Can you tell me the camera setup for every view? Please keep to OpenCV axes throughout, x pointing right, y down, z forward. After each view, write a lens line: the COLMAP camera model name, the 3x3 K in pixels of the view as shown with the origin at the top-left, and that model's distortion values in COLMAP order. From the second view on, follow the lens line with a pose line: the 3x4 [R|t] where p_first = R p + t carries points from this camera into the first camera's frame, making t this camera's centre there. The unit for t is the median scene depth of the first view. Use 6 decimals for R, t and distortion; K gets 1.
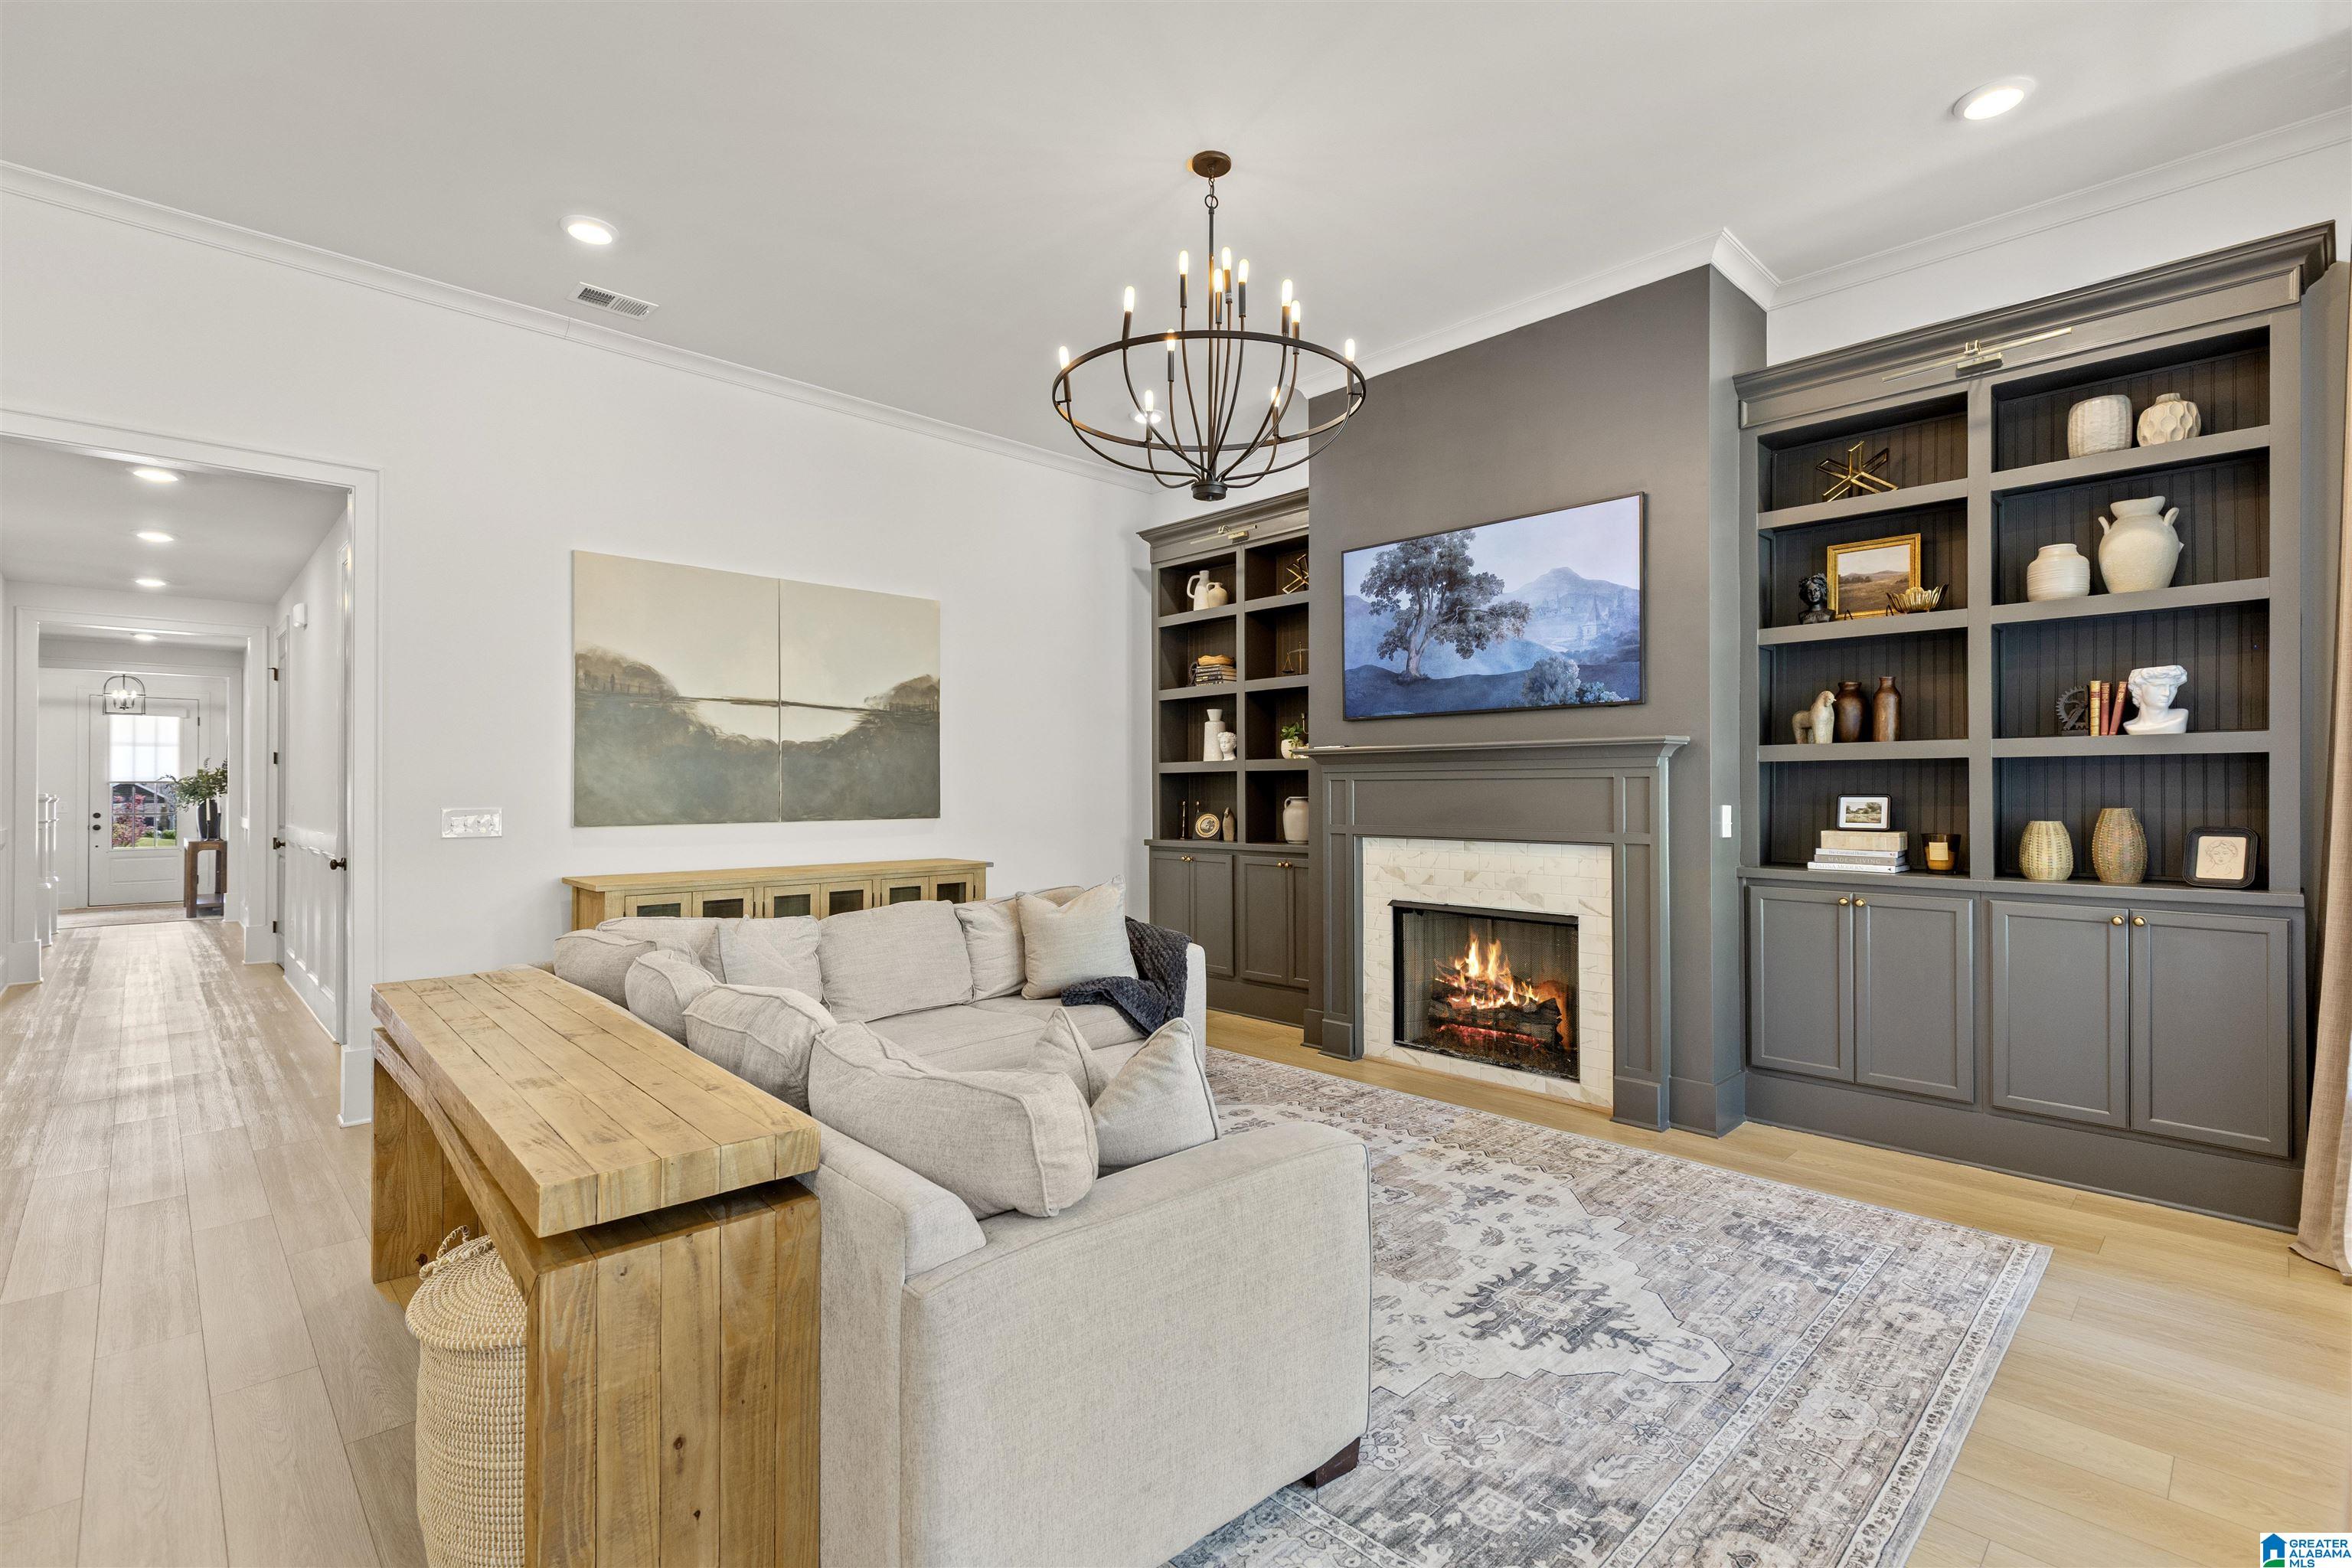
lens RADIAL K [[1062.0, 0, 1169.6], [0, 1062.0, 783.8], [0, 0, 1]] dist [0.005239, -0.000017]
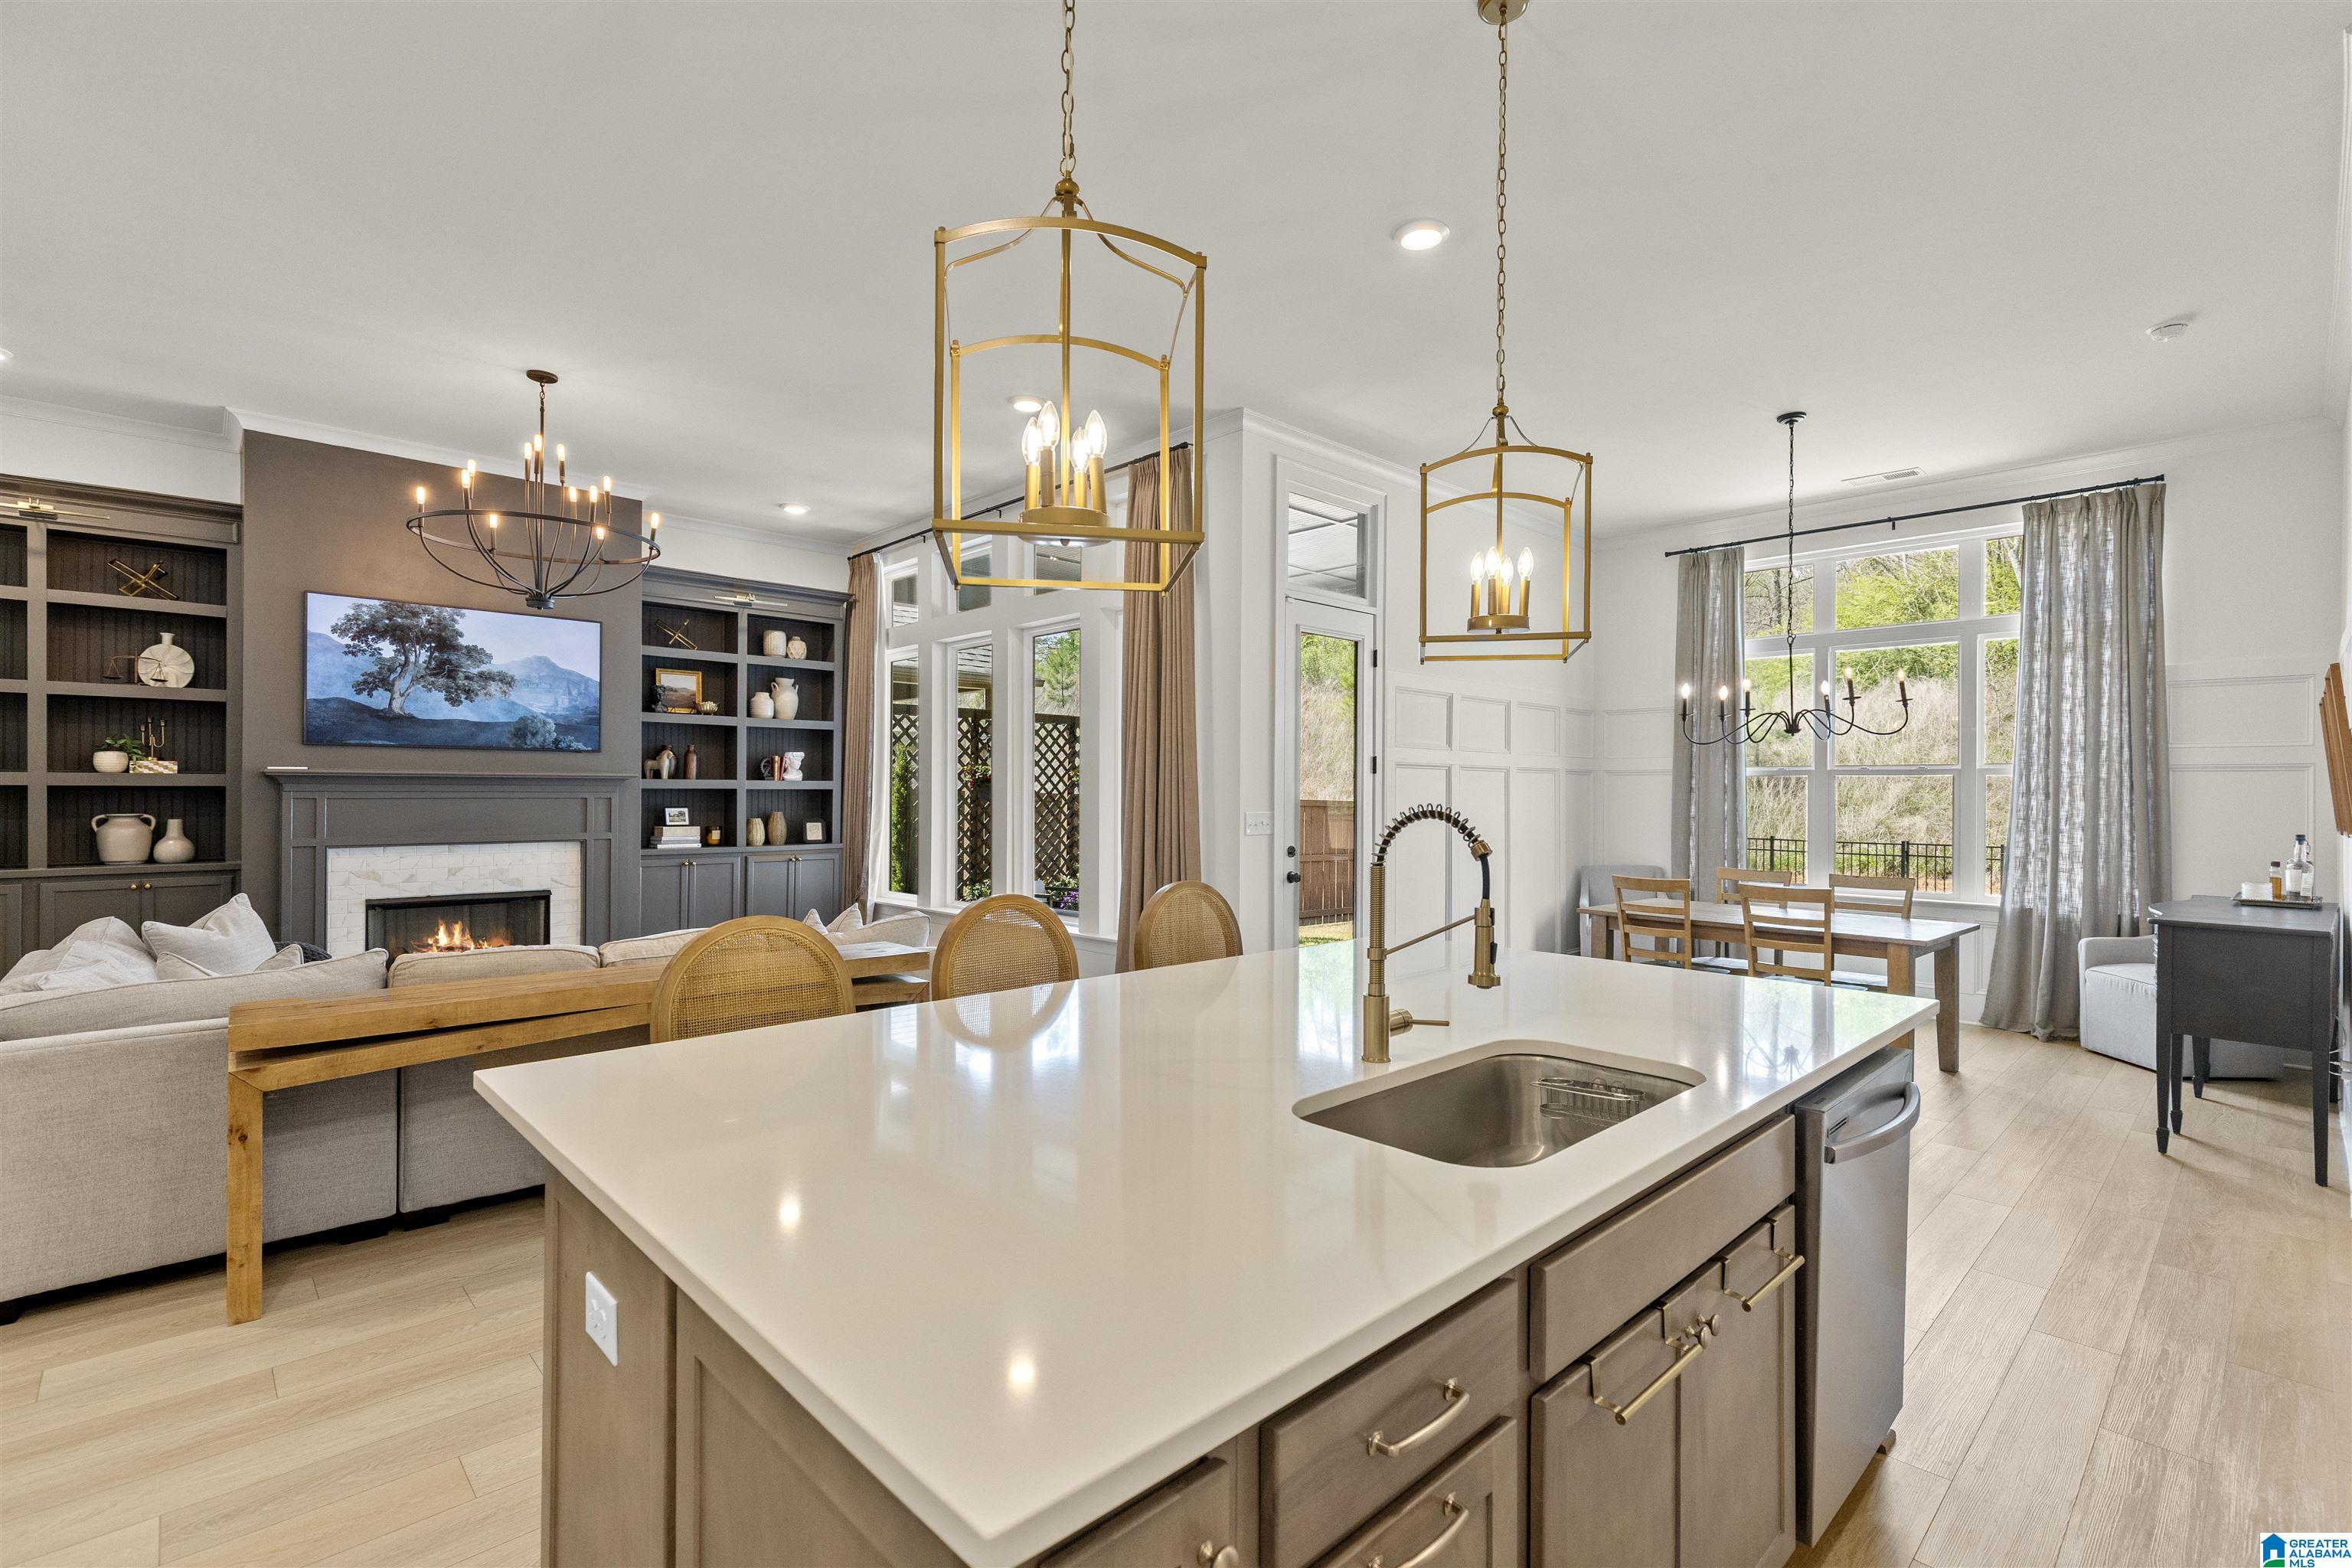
lens RADIAL K [[1062.0, 0, 1180.9], [0, 1062.0, 787.4], [0, 0, 1]] dist [0.005239, -0.000017]
pose [[0.009816, 0.005919, 0.999934, -1.171535], [-0.009506, 0.999938, -0.005825, -0.020911], [-0.999907, -0.009449, 0.009871, 0.098535]]
